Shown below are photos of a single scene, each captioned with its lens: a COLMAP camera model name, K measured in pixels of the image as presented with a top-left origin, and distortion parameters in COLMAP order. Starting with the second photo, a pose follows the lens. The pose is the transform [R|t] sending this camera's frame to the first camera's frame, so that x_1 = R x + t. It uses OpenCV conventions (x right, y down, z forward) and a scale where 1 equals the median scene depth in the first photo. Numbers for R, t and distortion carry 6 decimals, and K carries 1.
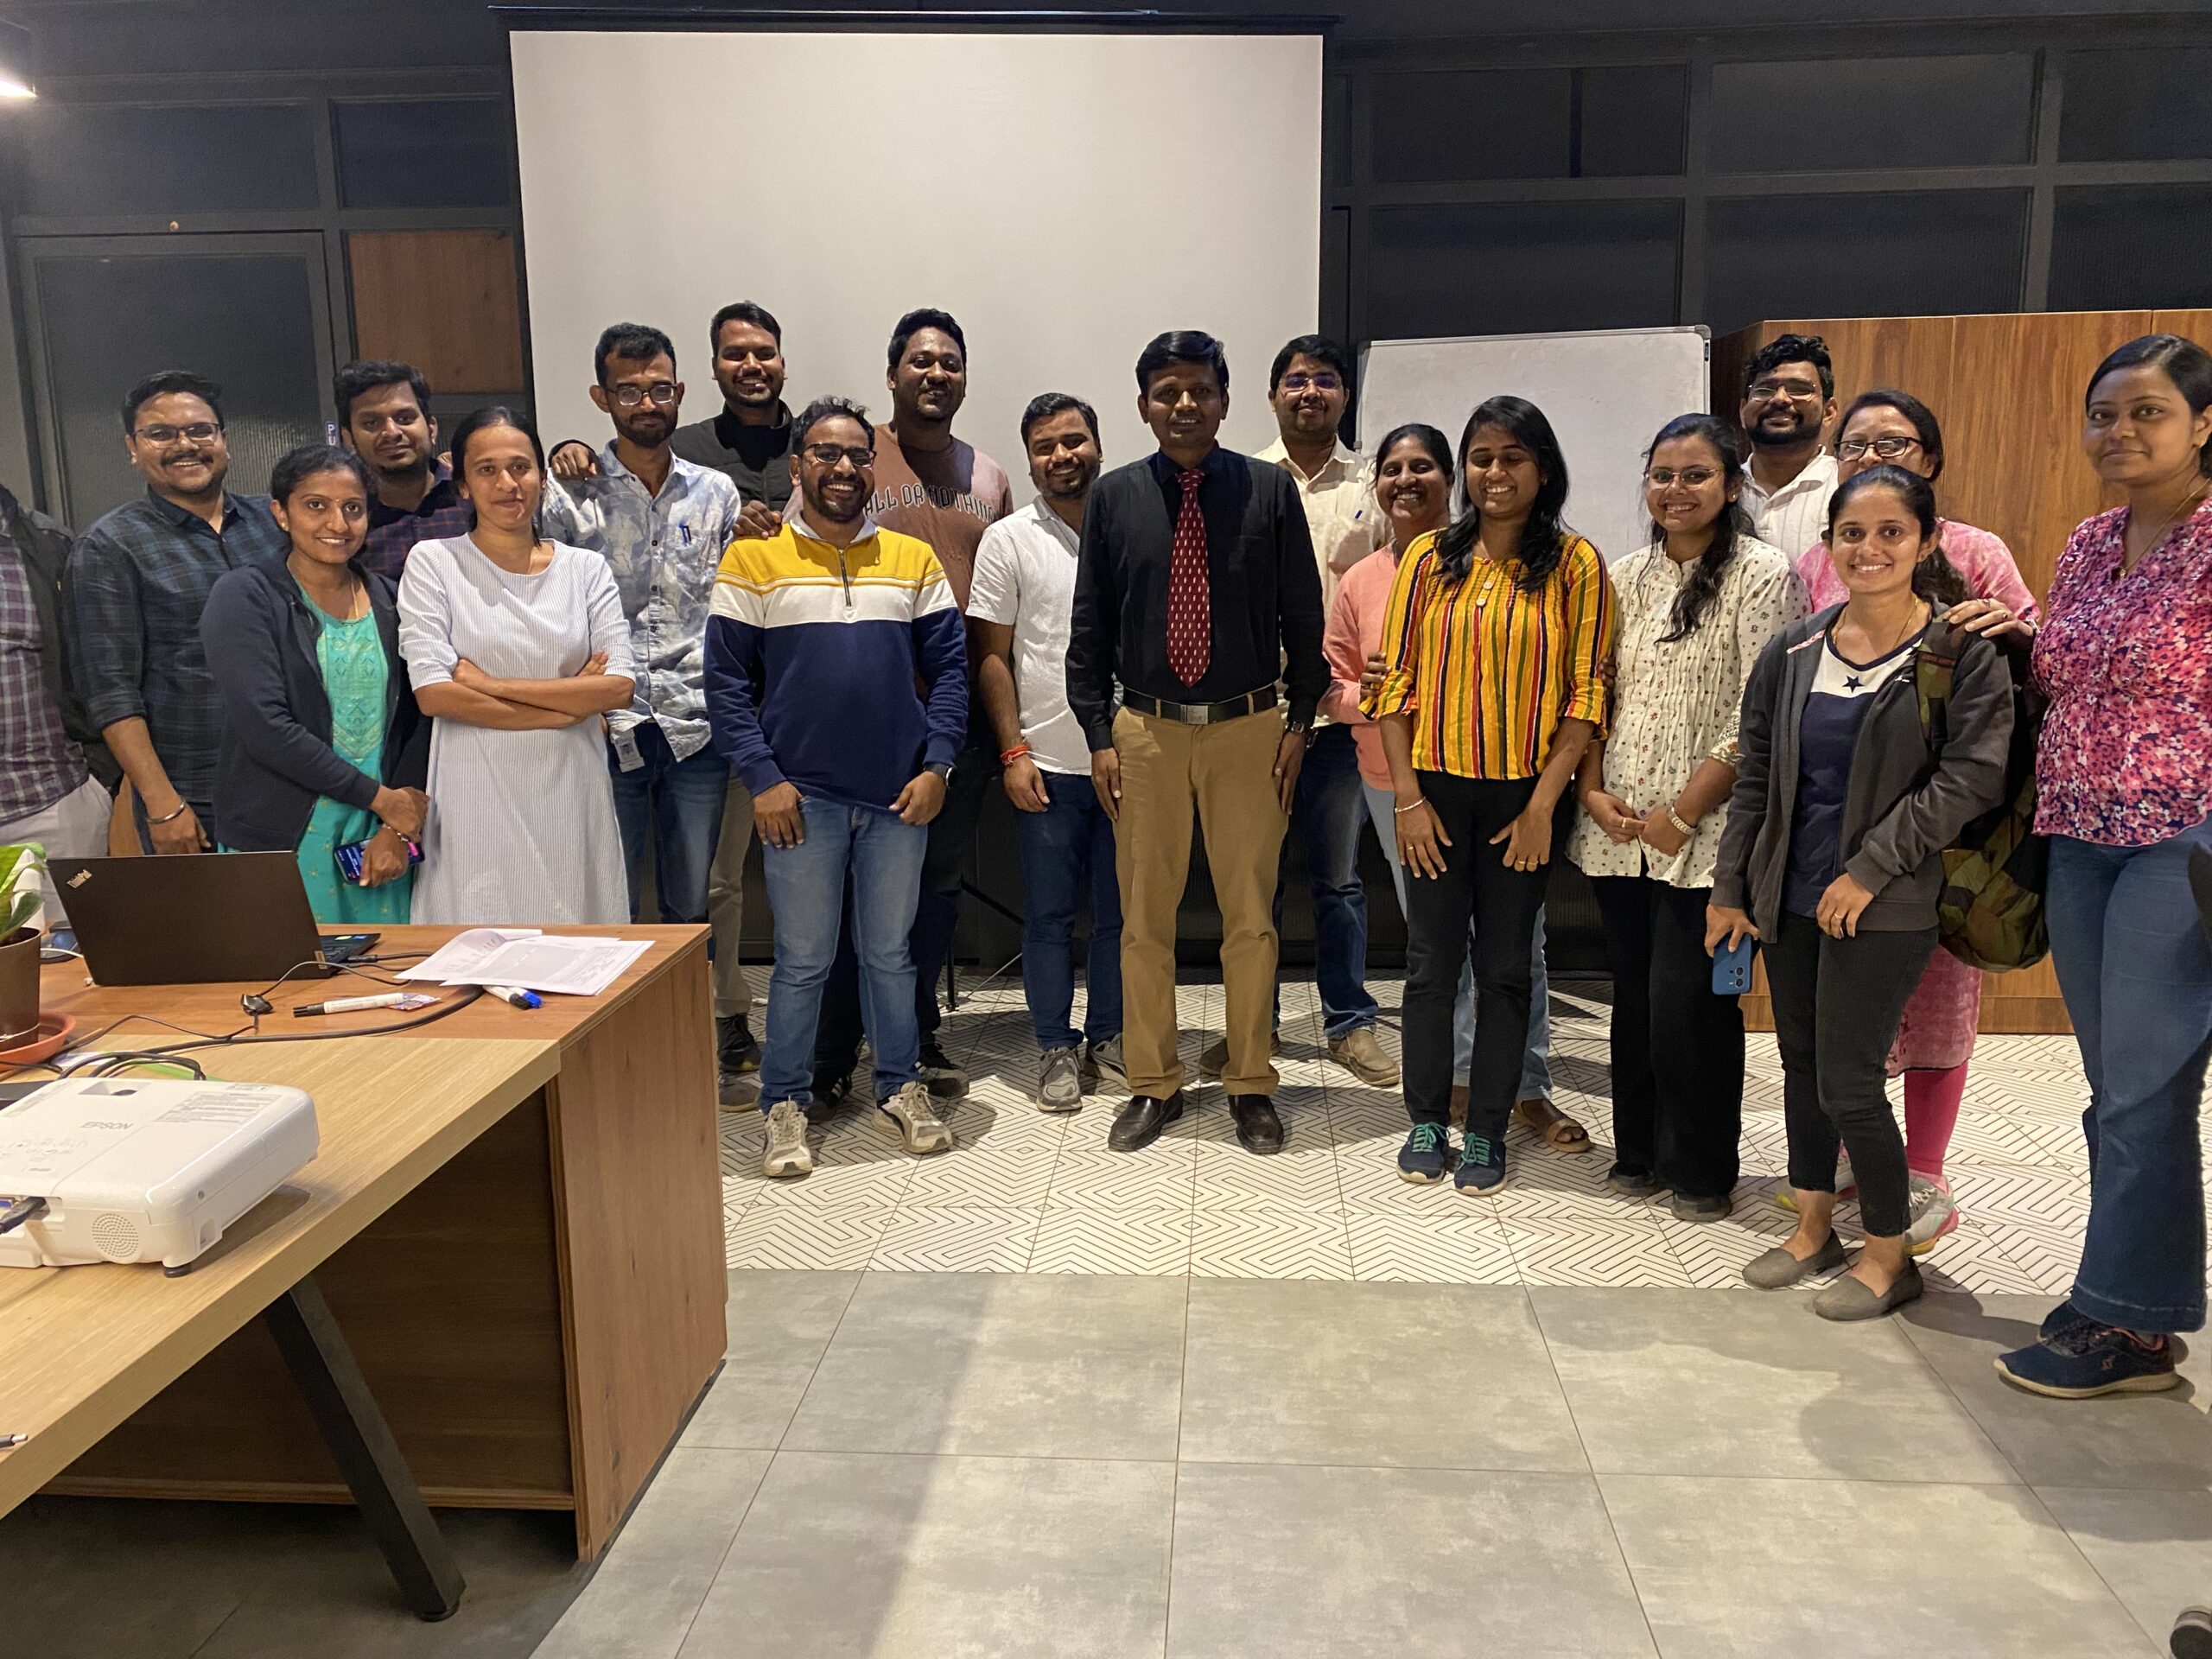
lens RADIAL K [[1859.3, 0, 1108.8], [0, 1859.3, 847.5], [0, 0, 1]] dist [0.044745, -0.068395]
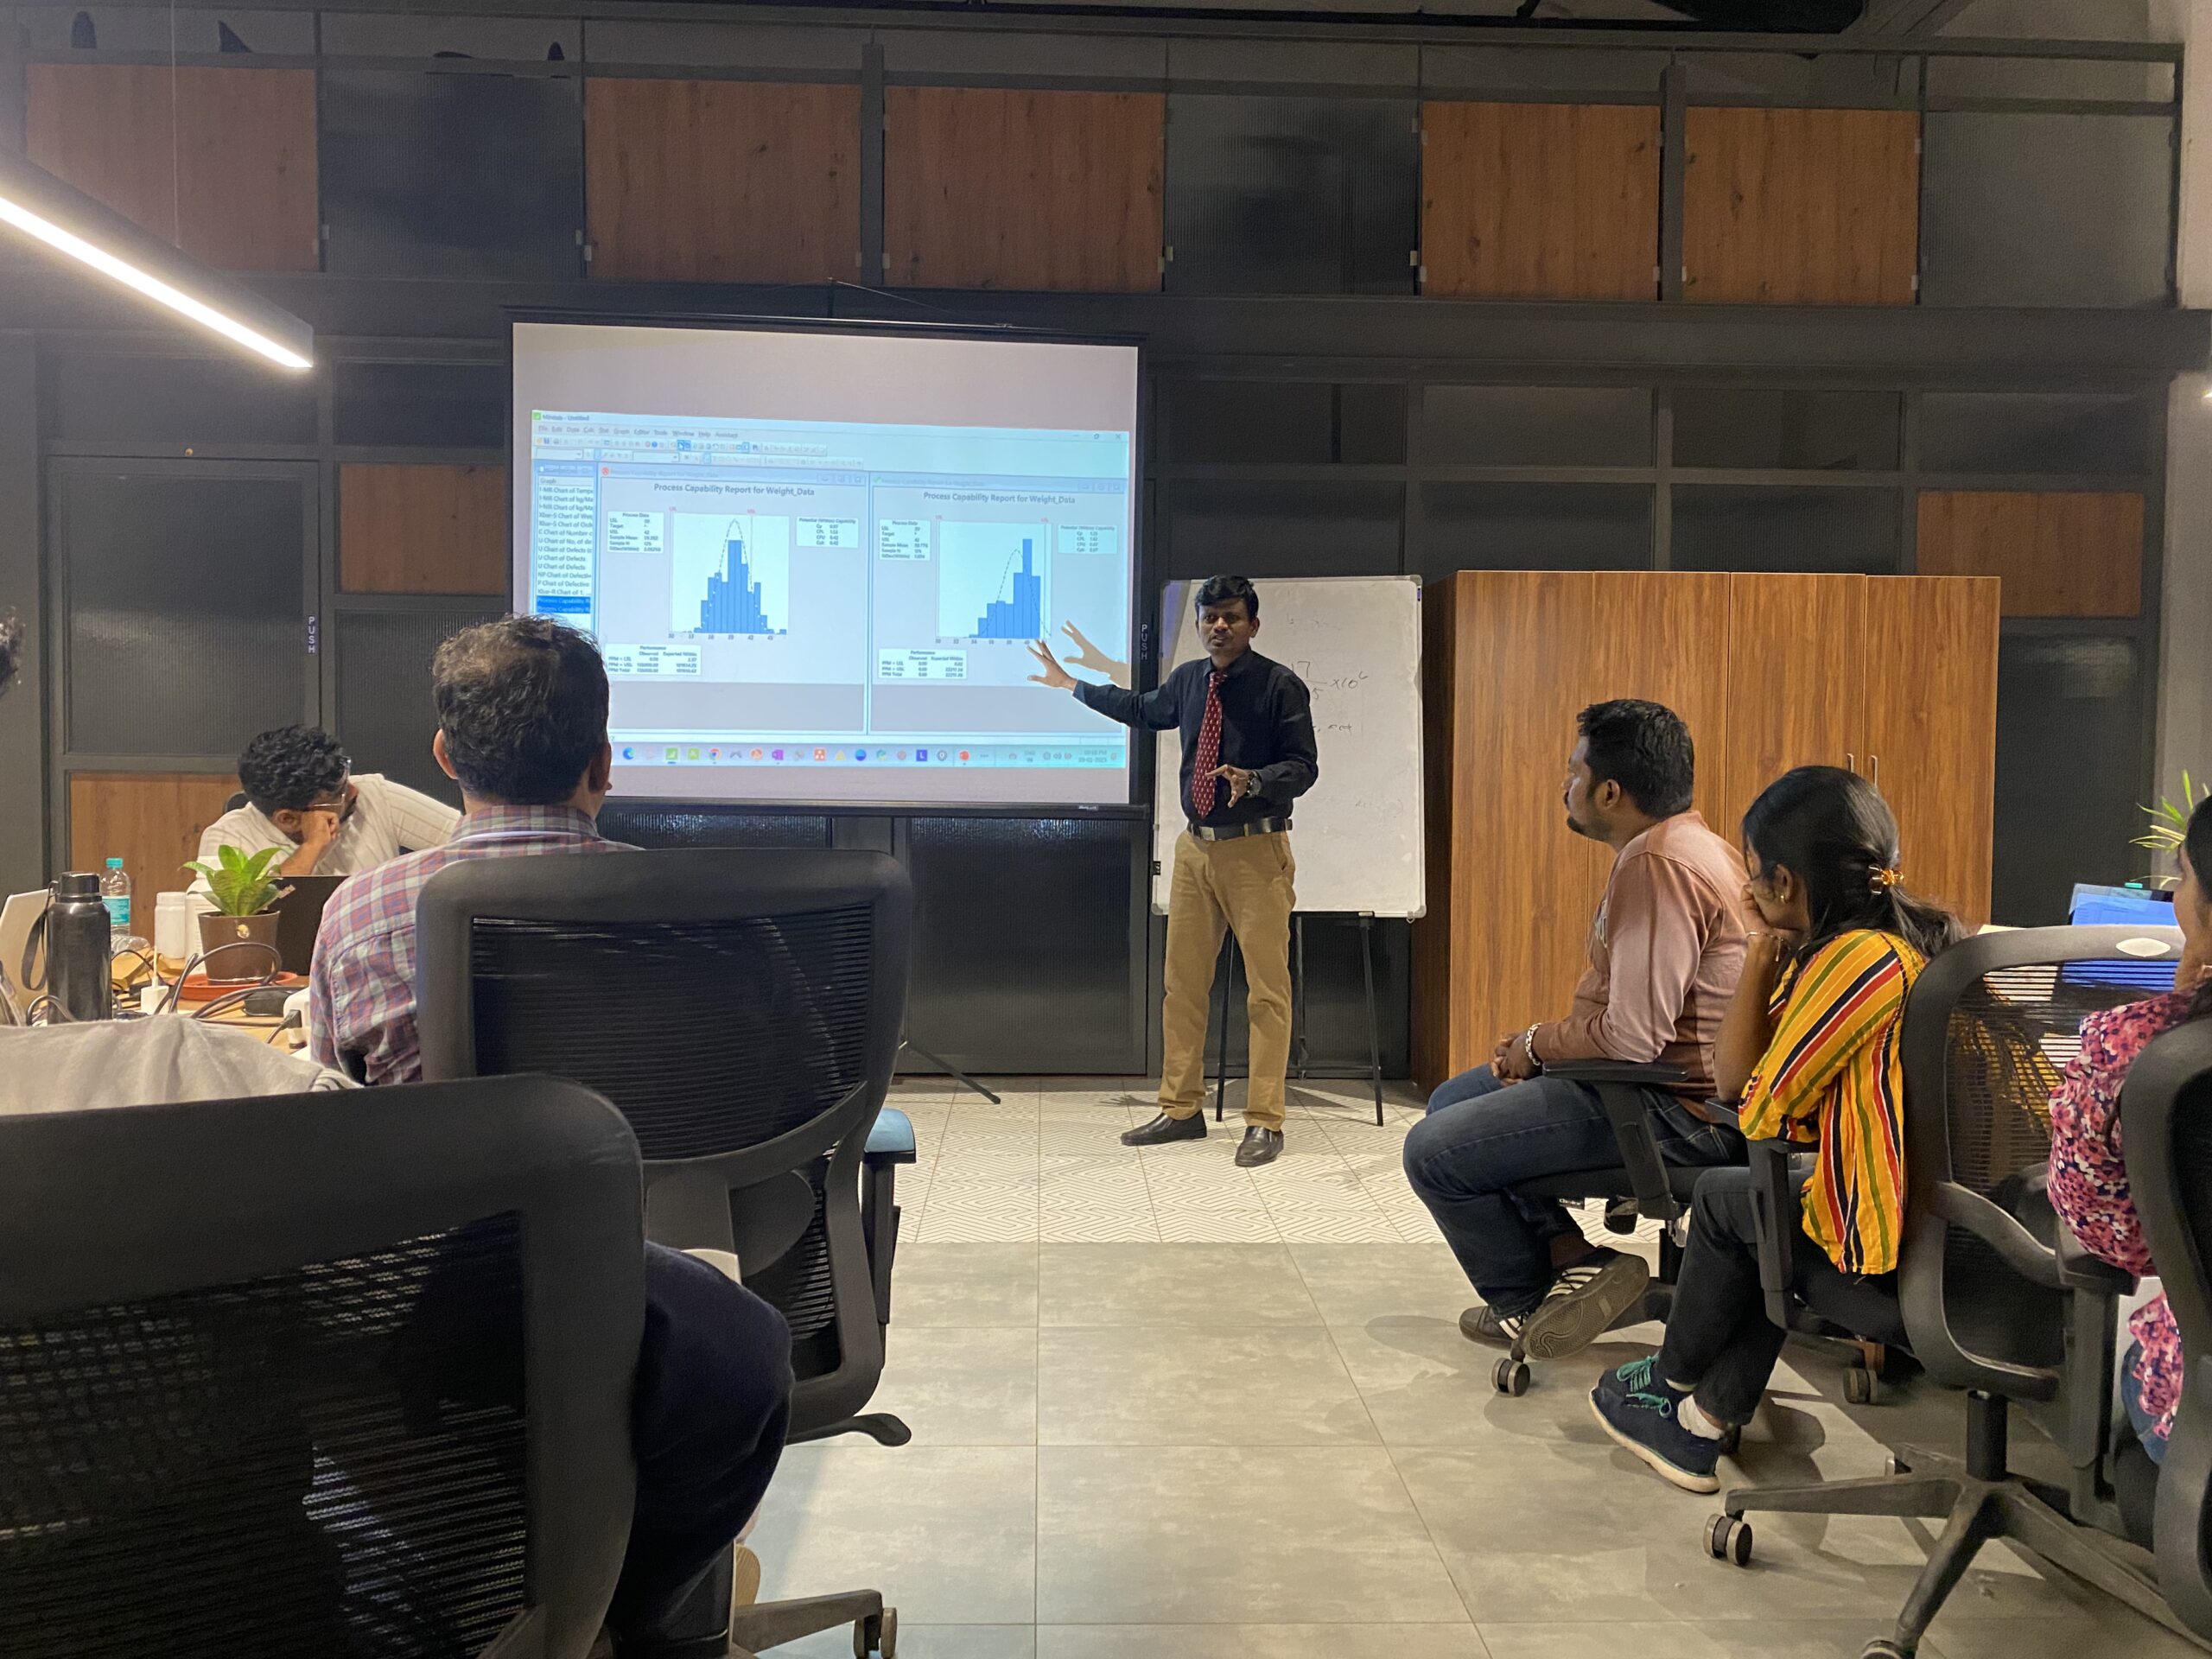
lens RADIAL K [[1859.3, 0, 1104.0], [0, 1859.3, 829.4], [0, 0, 1]] dist [0.044745, -0.068395]
pose [[0.994467, 0.020419, 0.103043, -0.054840], [-0.005721, 0.989998, -0.140965, 0.126835], [-0.104891, 0.139595, 0.984638, -0.367007]]
